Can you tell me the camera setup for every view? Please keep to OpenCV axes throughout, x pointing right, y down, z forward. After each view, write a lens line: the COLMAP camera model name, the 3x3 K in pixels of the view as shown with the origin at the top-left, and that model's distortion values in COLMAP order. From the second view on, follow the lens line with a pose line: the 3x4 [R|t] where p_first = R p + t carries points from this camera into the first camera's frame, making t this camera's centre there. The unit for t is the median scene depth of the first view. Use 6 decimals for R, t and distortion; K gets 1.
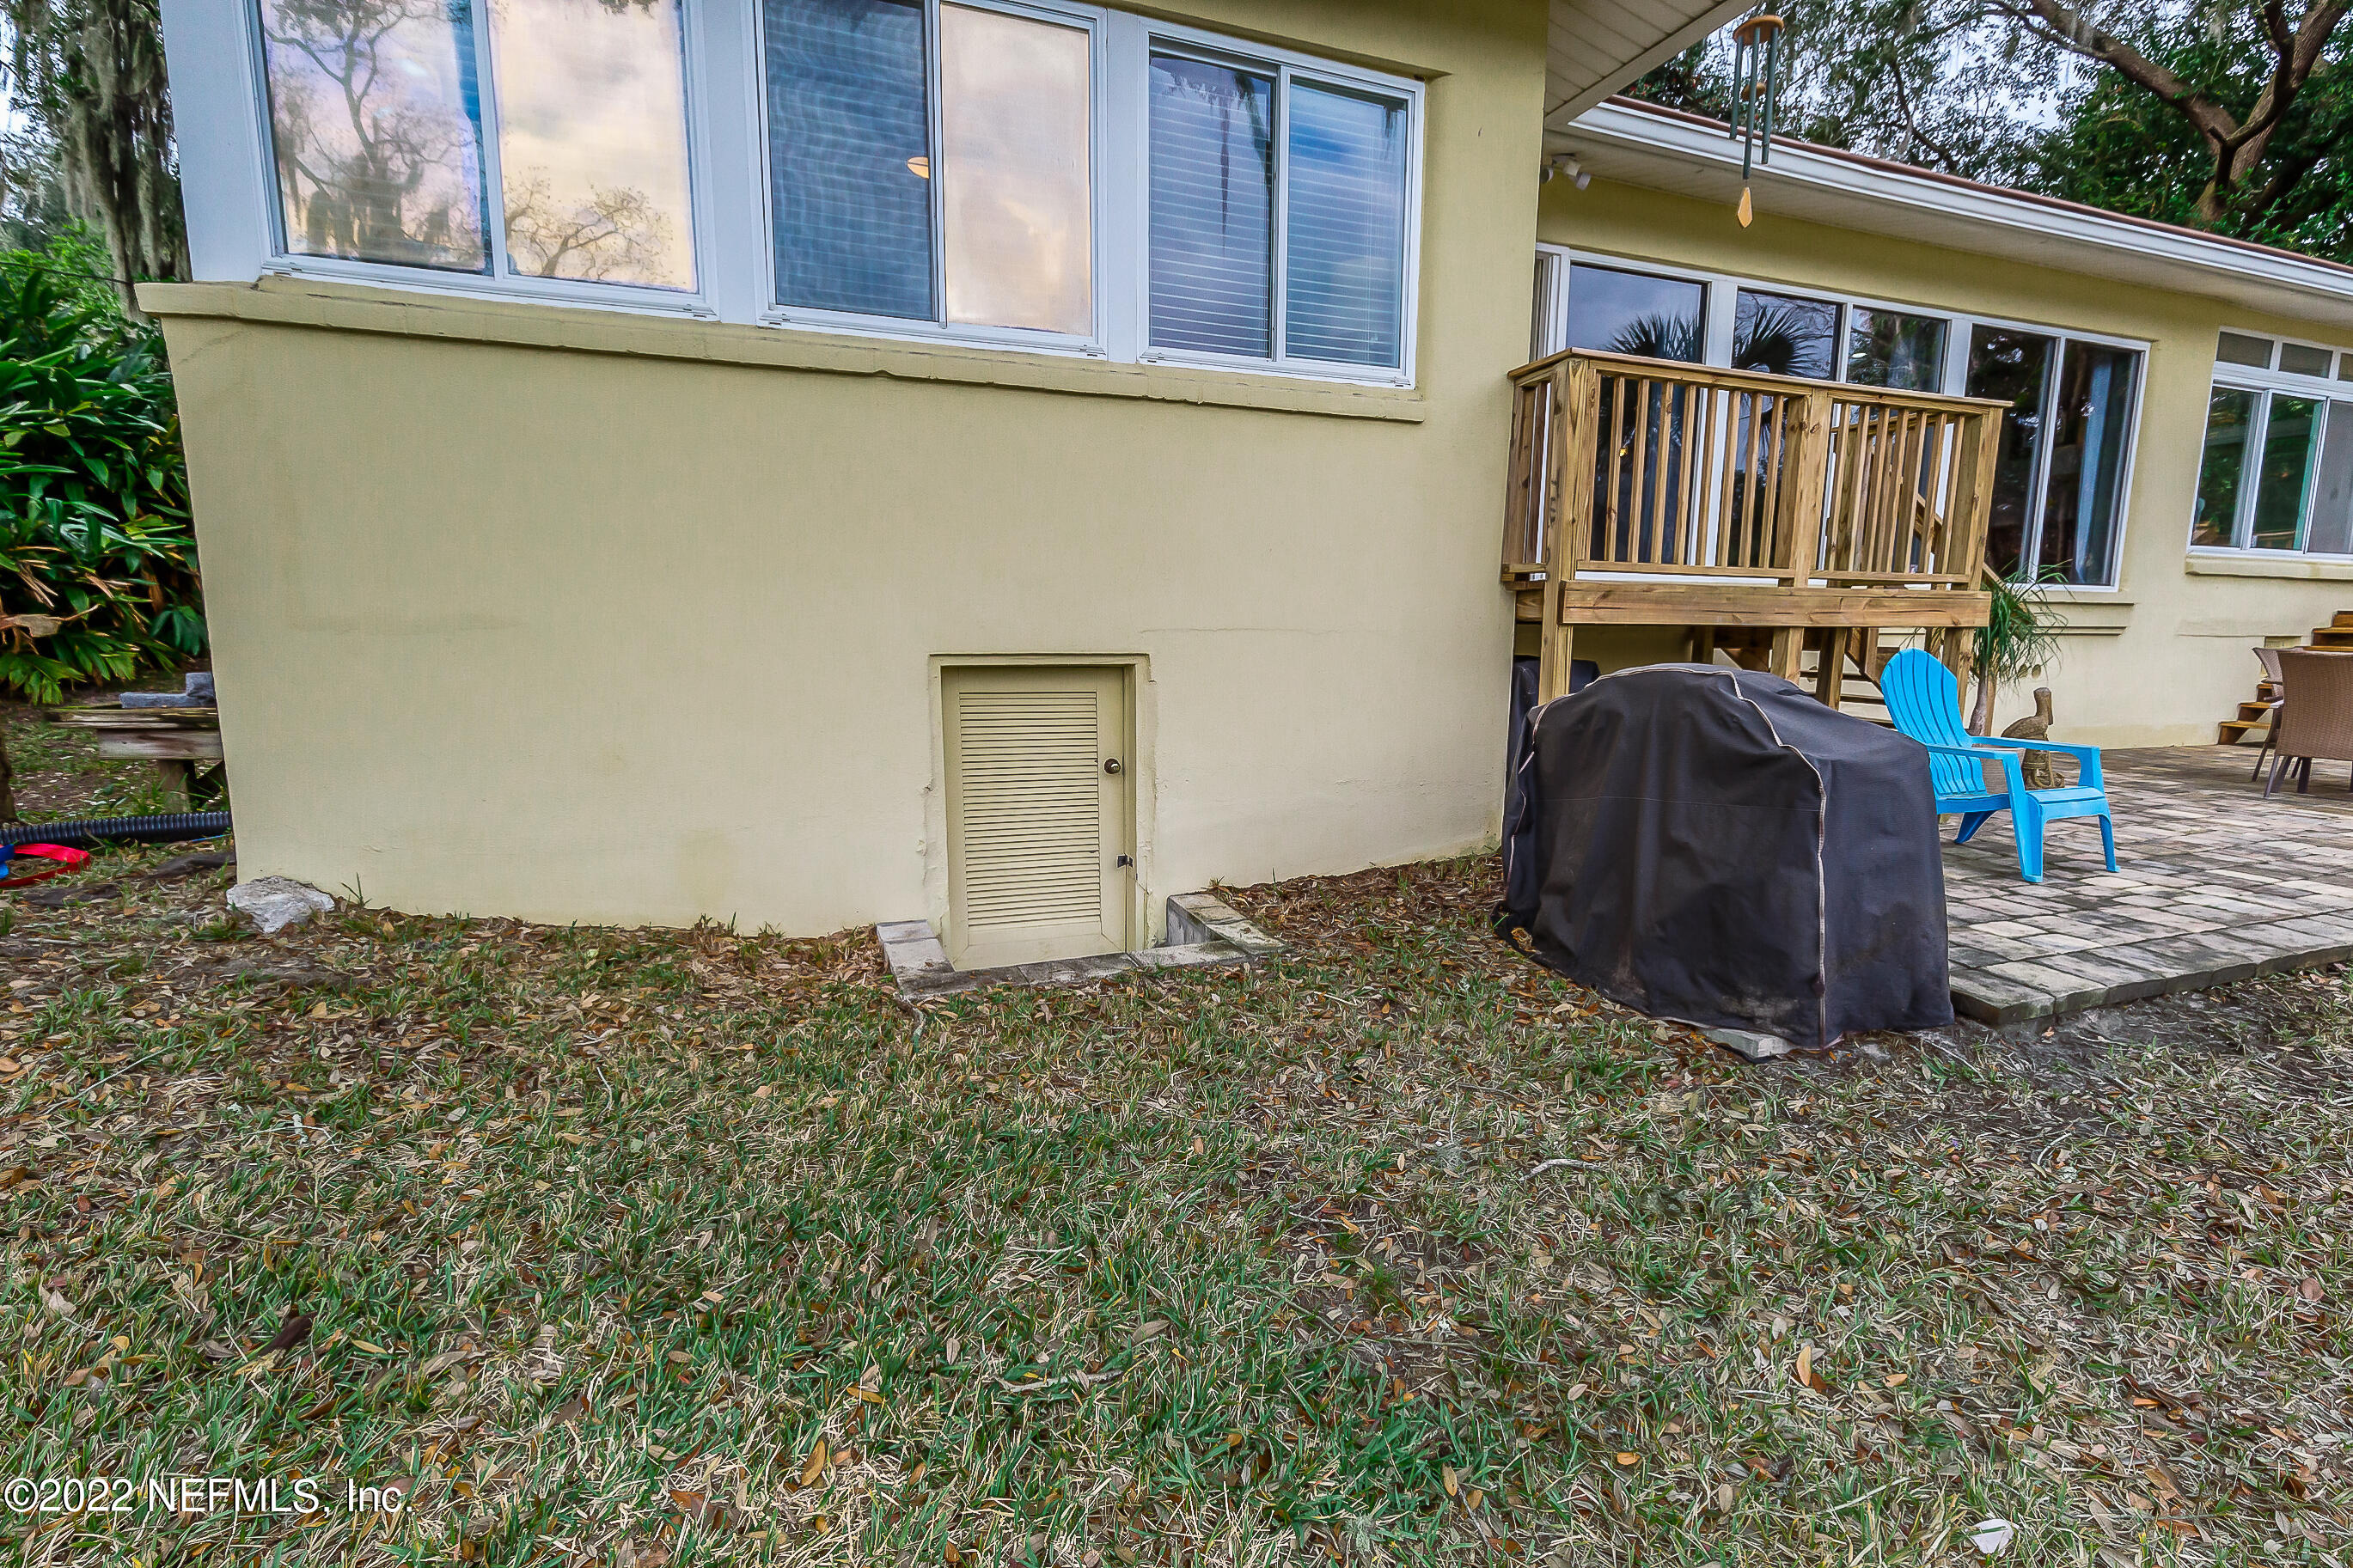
lens RADIAL K [[1054.0, 0, 1172.4], [0, 1054.0, 778.6], [0, 0, 1]] dist [0.001159, -0.000612]
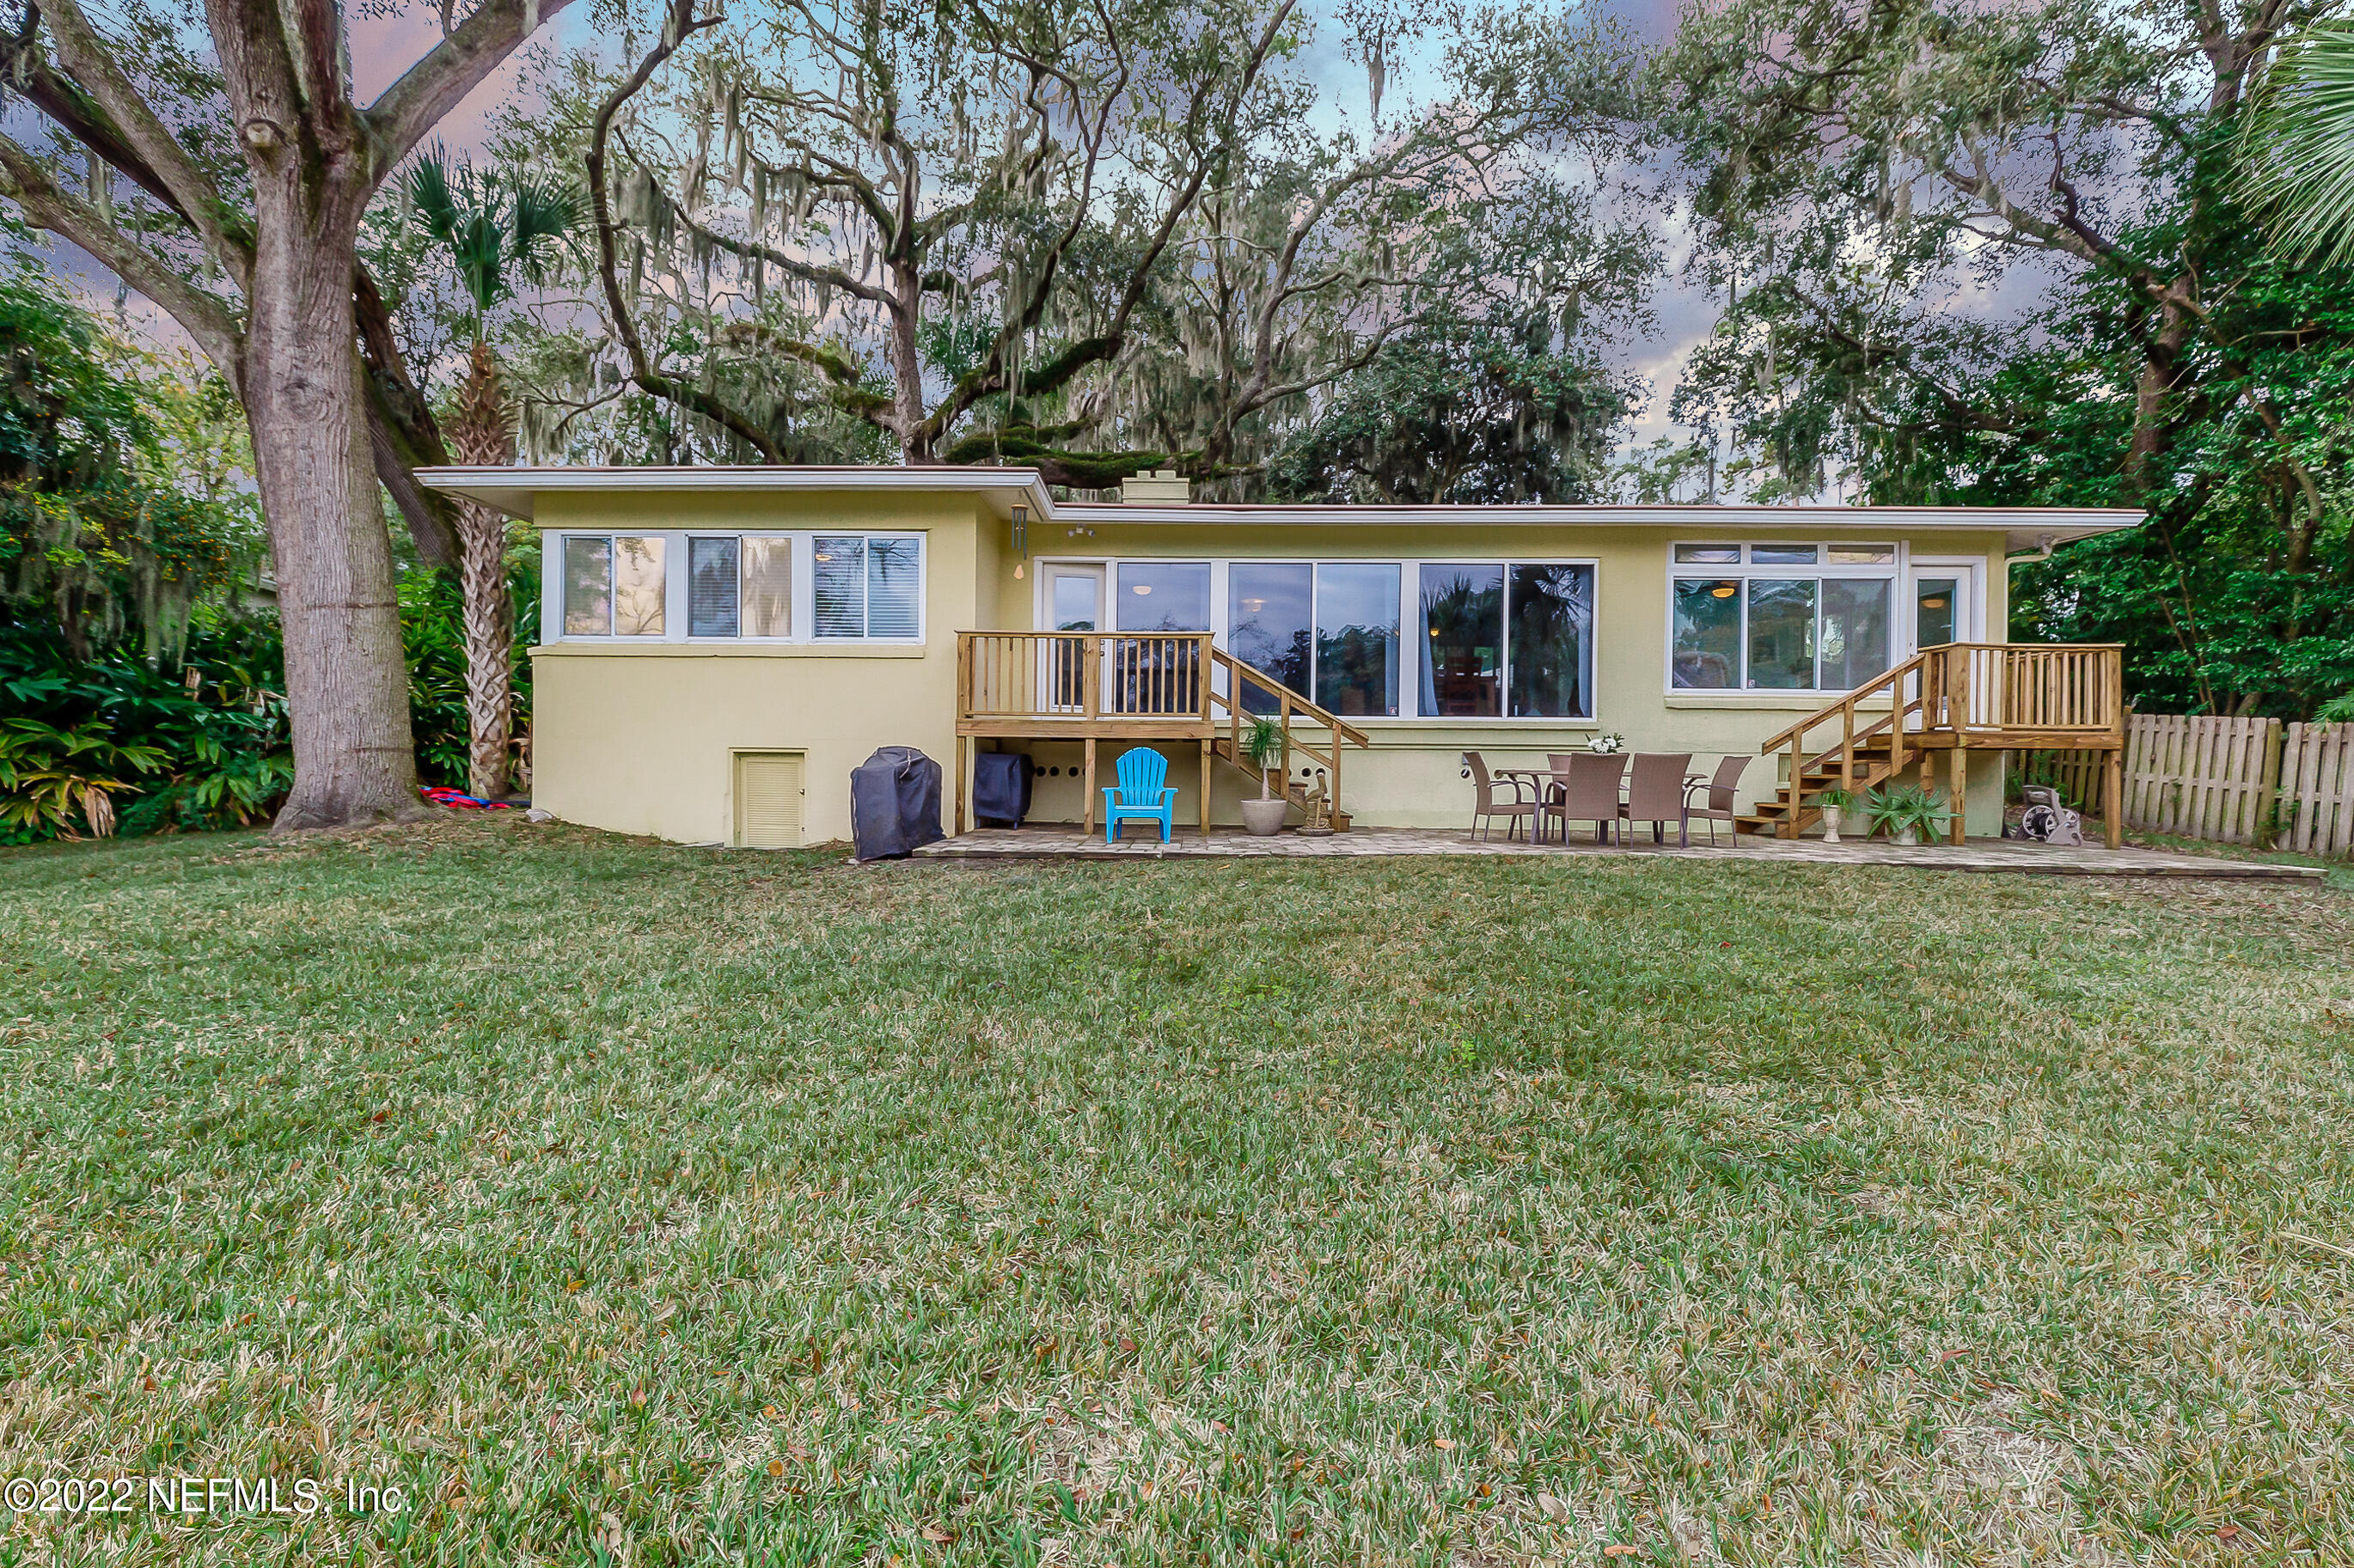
lens RADIAL K [[1074.3, 0, 1181.9], [0, 1074.3, 744.1], [0, 0, 1]] dist [0.000967, -0.000298]
pose [[0.926417, 0.003156, -0.376486, 1.771821], [-0.060760, 0.988110, -0.141230, 0.184930], [0.371564, 0.153713, 0.915594, -1.075081]]
